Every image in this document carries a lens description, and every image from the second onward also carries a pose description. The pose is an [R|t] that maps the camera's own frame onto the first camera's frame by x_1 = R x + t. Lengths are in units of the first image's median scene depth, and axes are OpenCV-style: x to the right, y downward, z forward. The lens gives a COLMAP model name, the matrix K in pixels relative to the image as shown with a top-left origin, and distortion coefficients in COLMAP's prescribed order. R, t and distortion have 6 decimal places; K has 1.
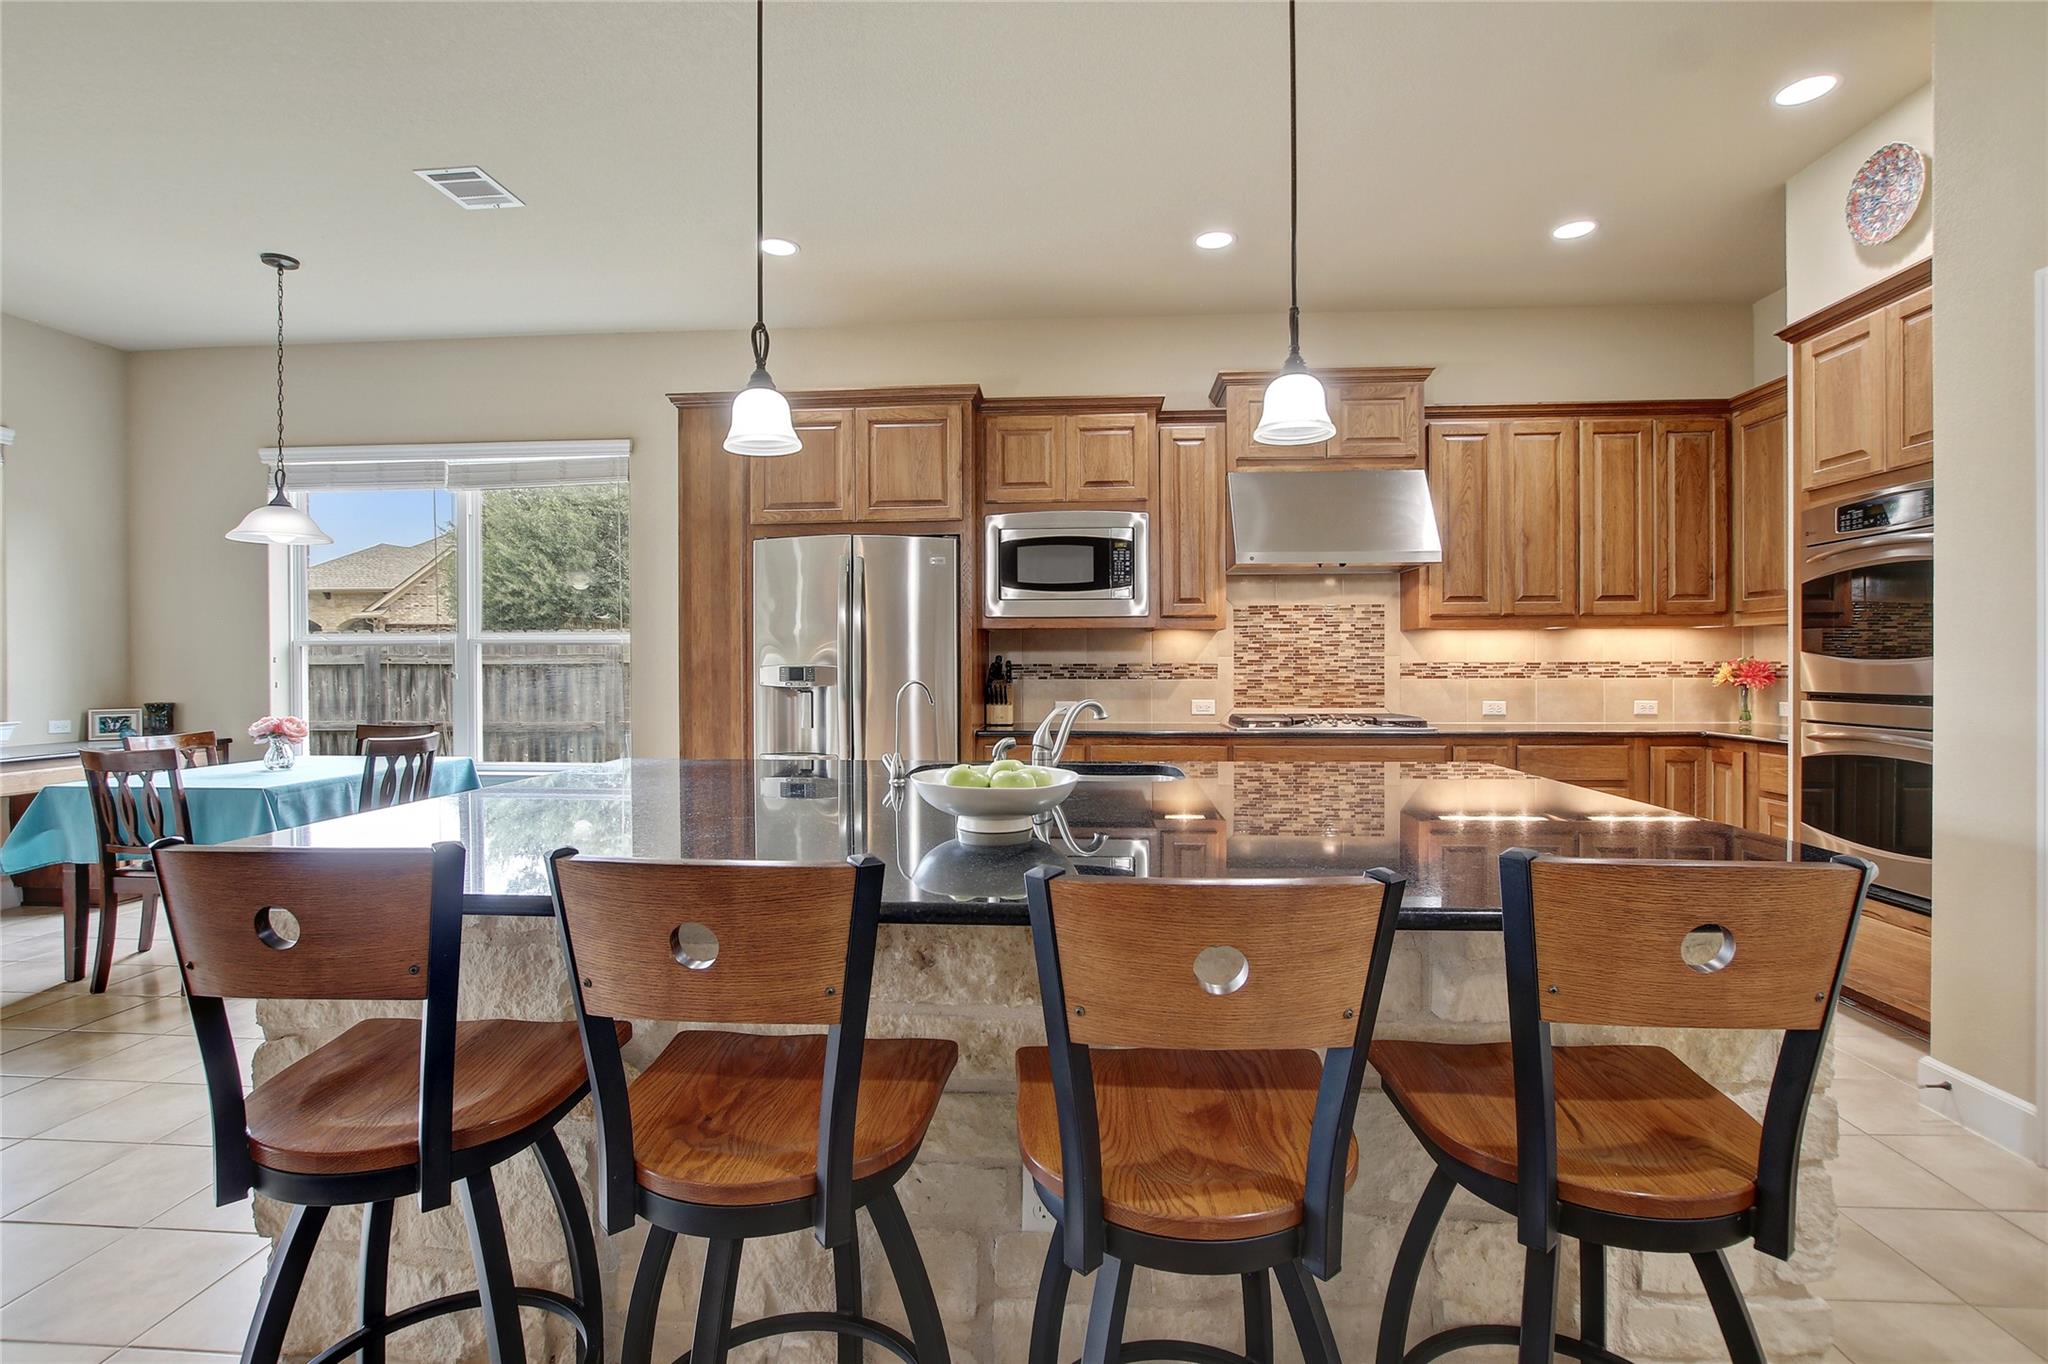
lens RADIAL K [[961.1, 0, 1022.2], [0, 961.1, 675.6], [0, 0, 1]] dist [-0.019469, 0.001639]
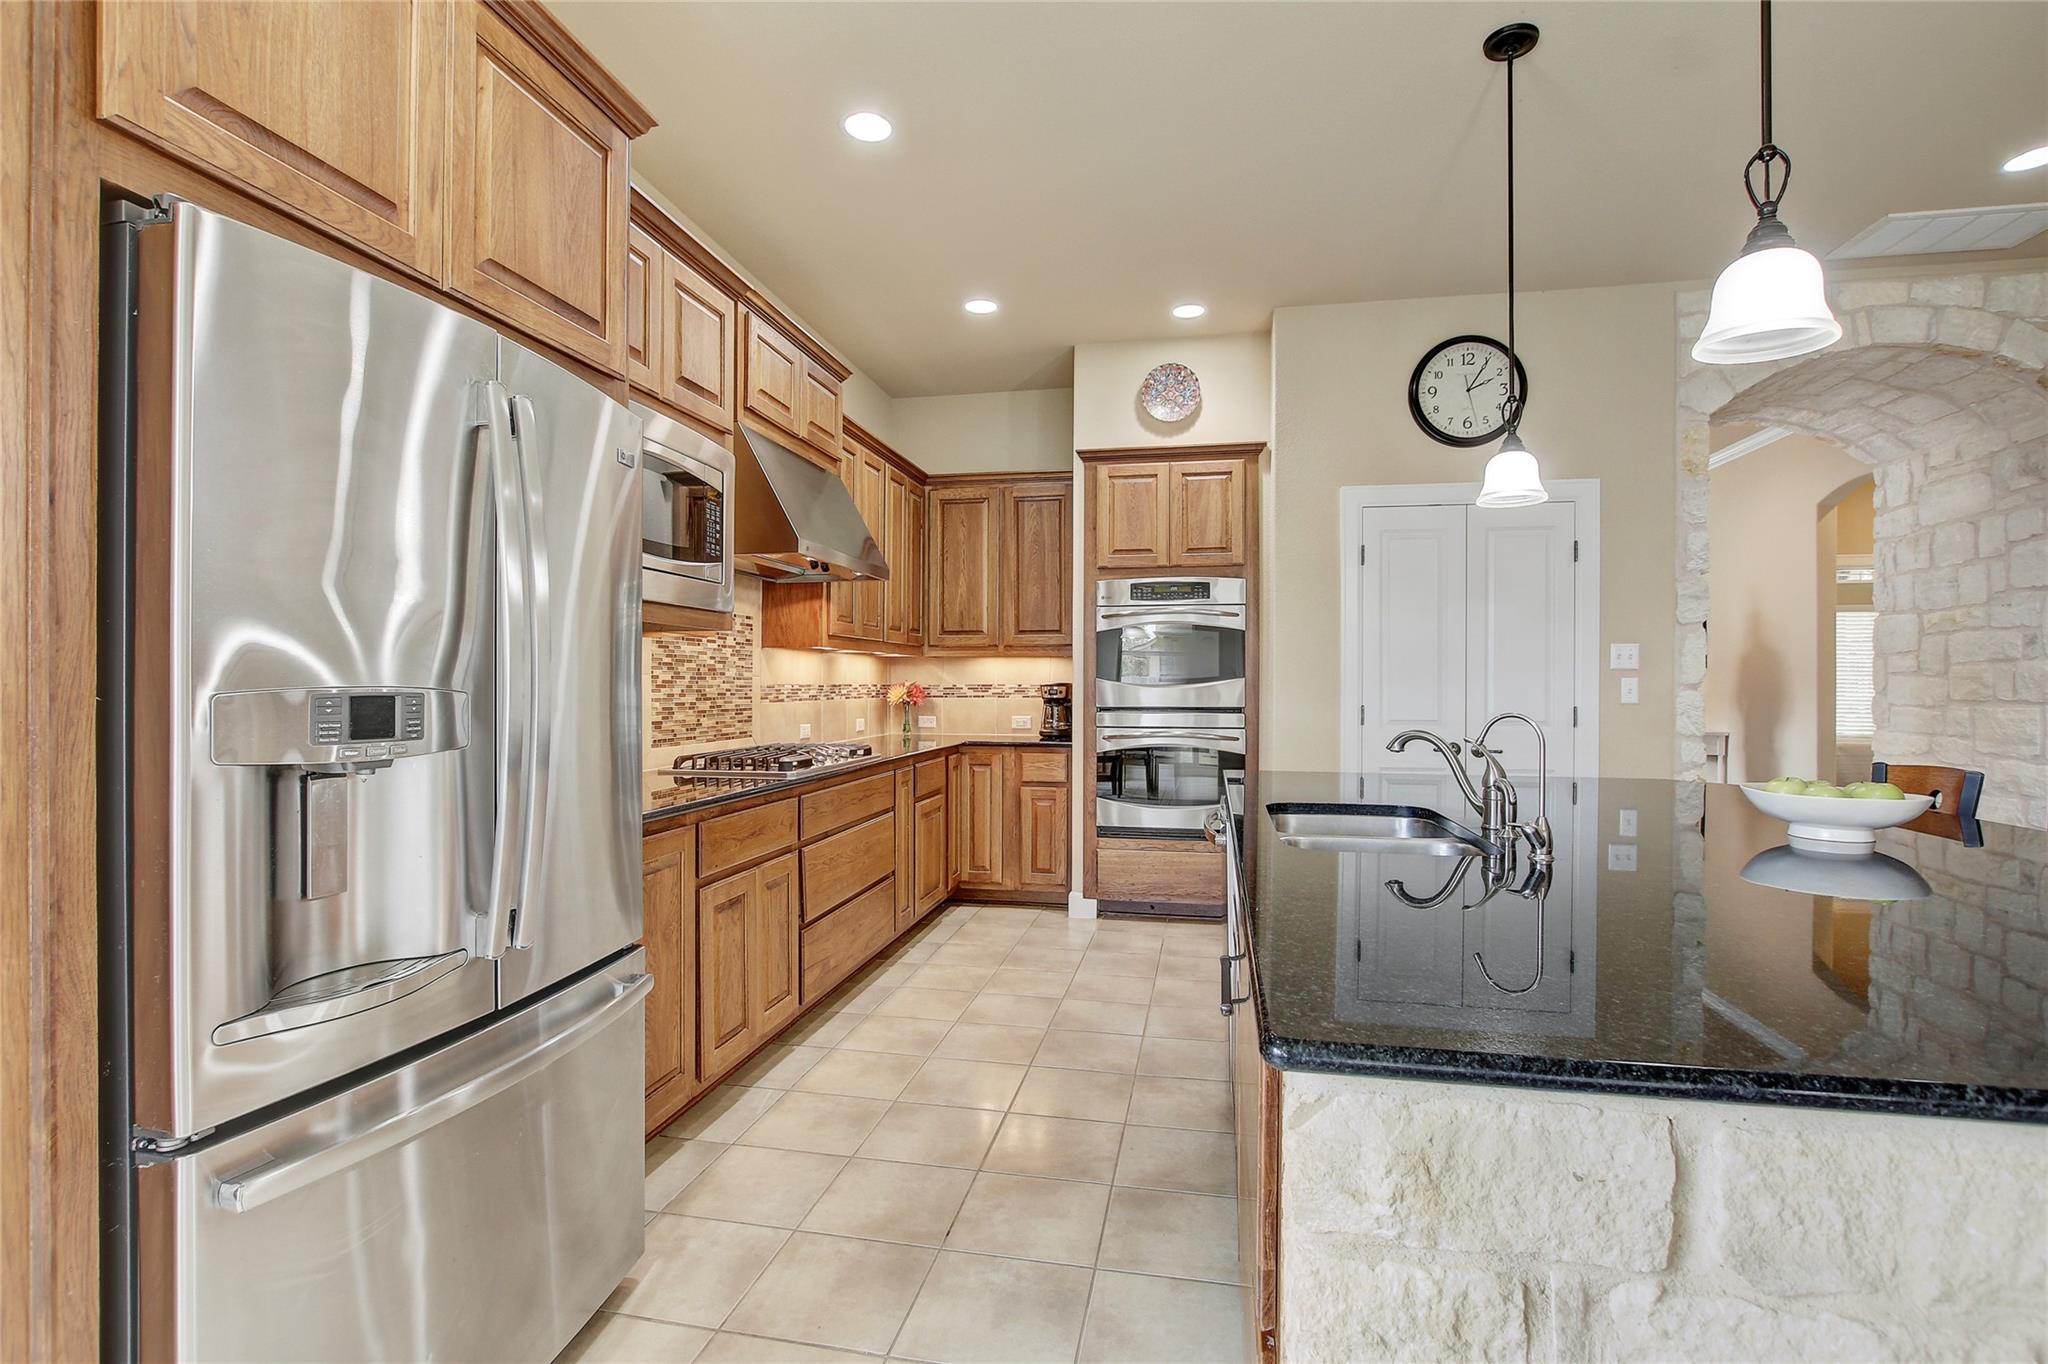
lens RADIAL K [[950.2, 0, 1024.0], [0, 950.2, 682.0], [0, 0, 1]] dist [-0.001408, 0.000276]
pose [[0.126878, 0.005254, 0.991904, -0.473858], [0.008128, 0.999947, -0.006336, -0.009034], [-0.991885, 0.008866, 0.126829, 0.705752]]
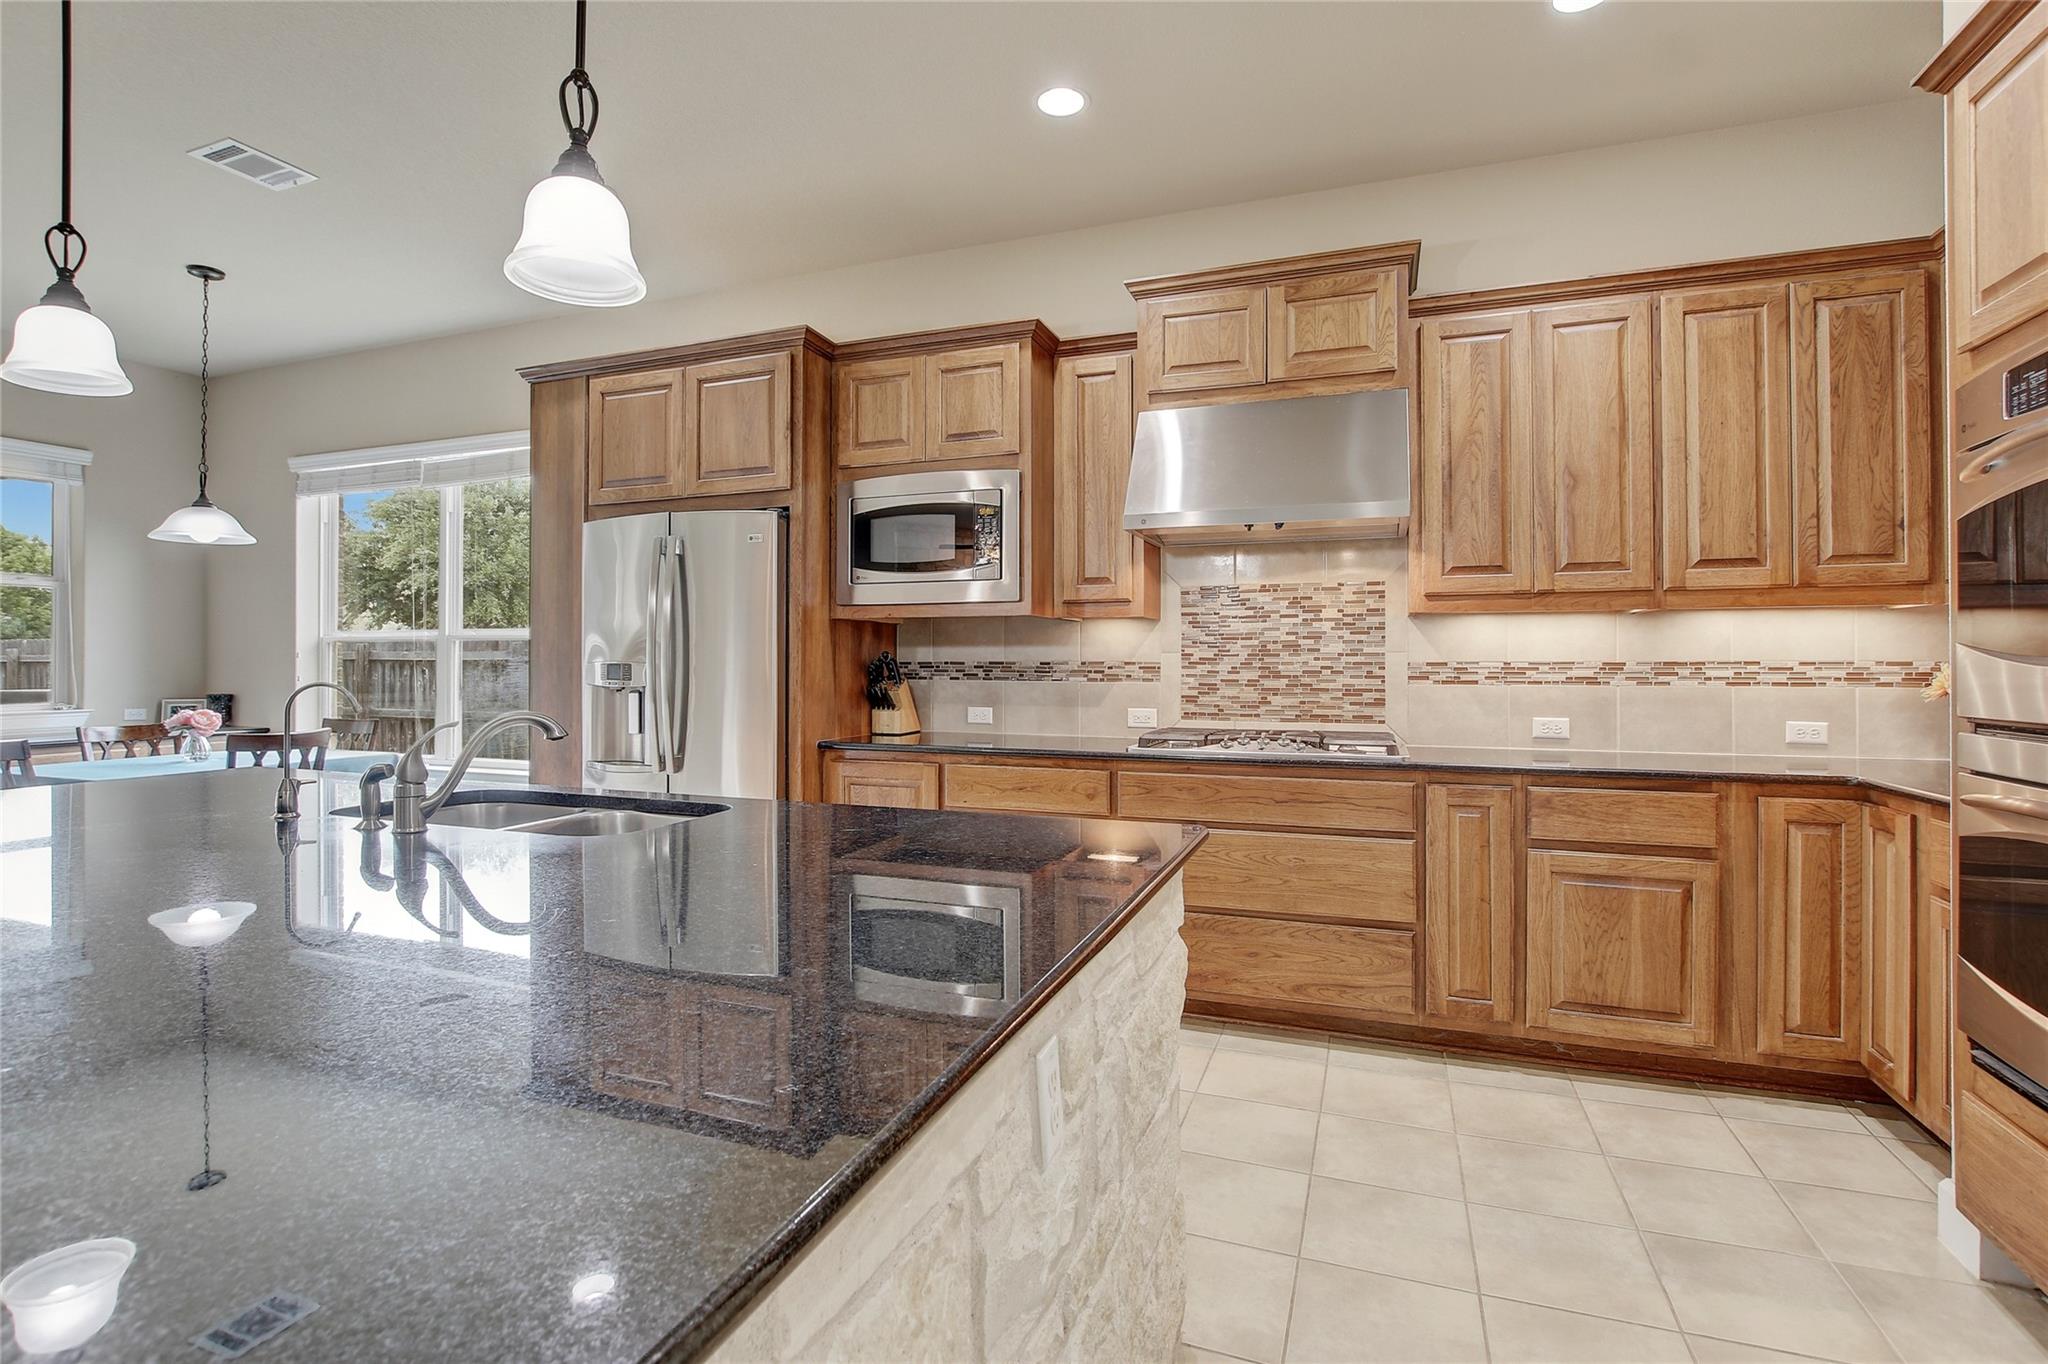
lens RADIAL K [[957.1, 0, 1024.6], [0, 957.1, 659.7], [0, 0, 1]] dist [-0.016826, -0.000259]
pose [[0.959307, 0.002849, -0.282351, 0.347632], [-0.006780, 0.999893, -0.012948, -0.004122], [0.282284, 0.014335, 0.959224, 0.248736]]
